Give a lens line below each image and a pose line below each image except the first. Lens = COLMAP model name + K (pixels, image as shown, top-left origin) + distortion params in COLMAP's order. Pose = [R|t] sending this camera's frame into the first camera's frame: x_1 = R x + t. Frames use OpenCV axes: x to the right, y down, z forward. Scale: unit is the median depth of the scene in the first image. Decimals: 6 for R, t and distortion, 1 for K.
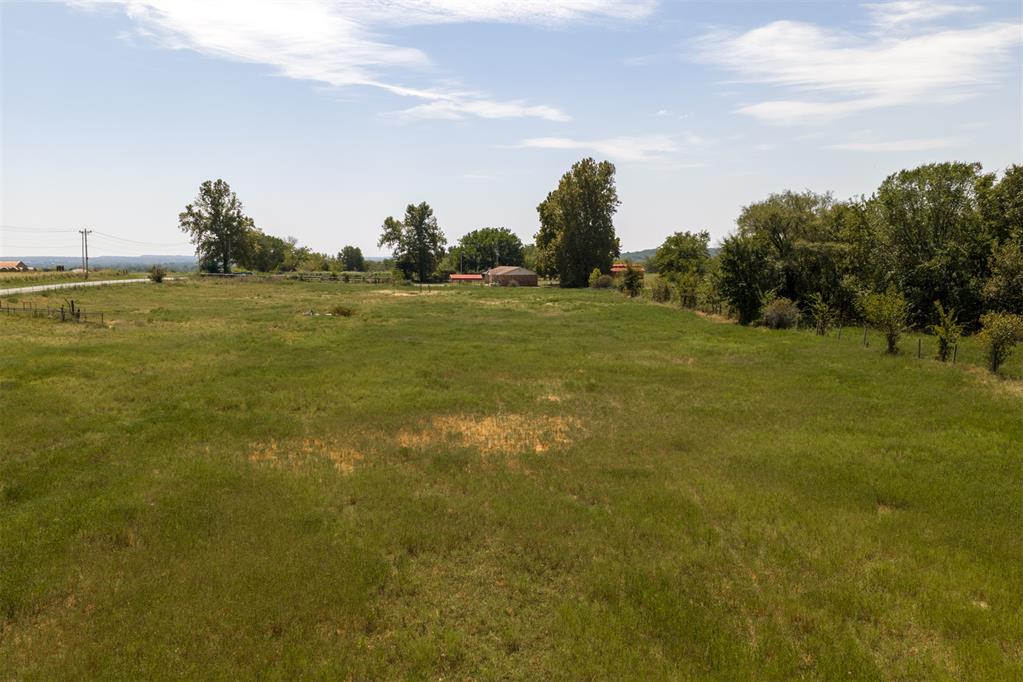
lens RADIAL K [[850.0, 0, 511.3], [0, 850.0, 340.7], [0, 0, 1]] dist [0.014624, -0.022718]
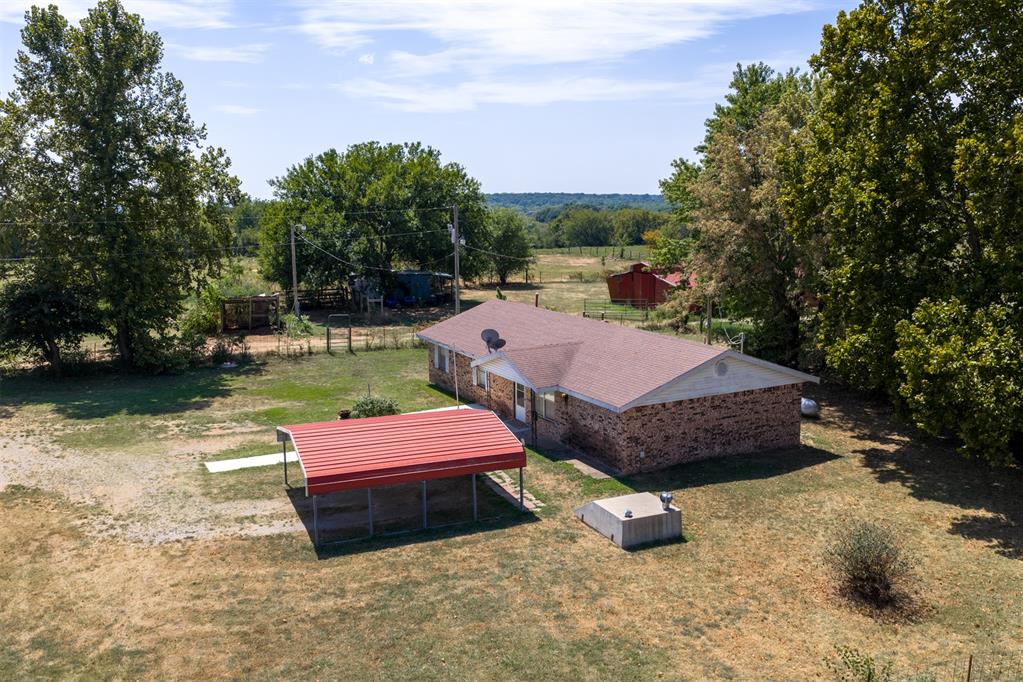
lens RADIAL K [[850.0, 0, 514.2], [0, 850.0, 339.1], [0, 0, 1]] dist [0.014624, -0.022718]
pose [[0.971388, -0.035064, 0.234894, -0.053924], [0.019152, 0.997385, 0.069684, -0.083523], [-0.236723, -0.063191, 0.969520, 0.694562]]
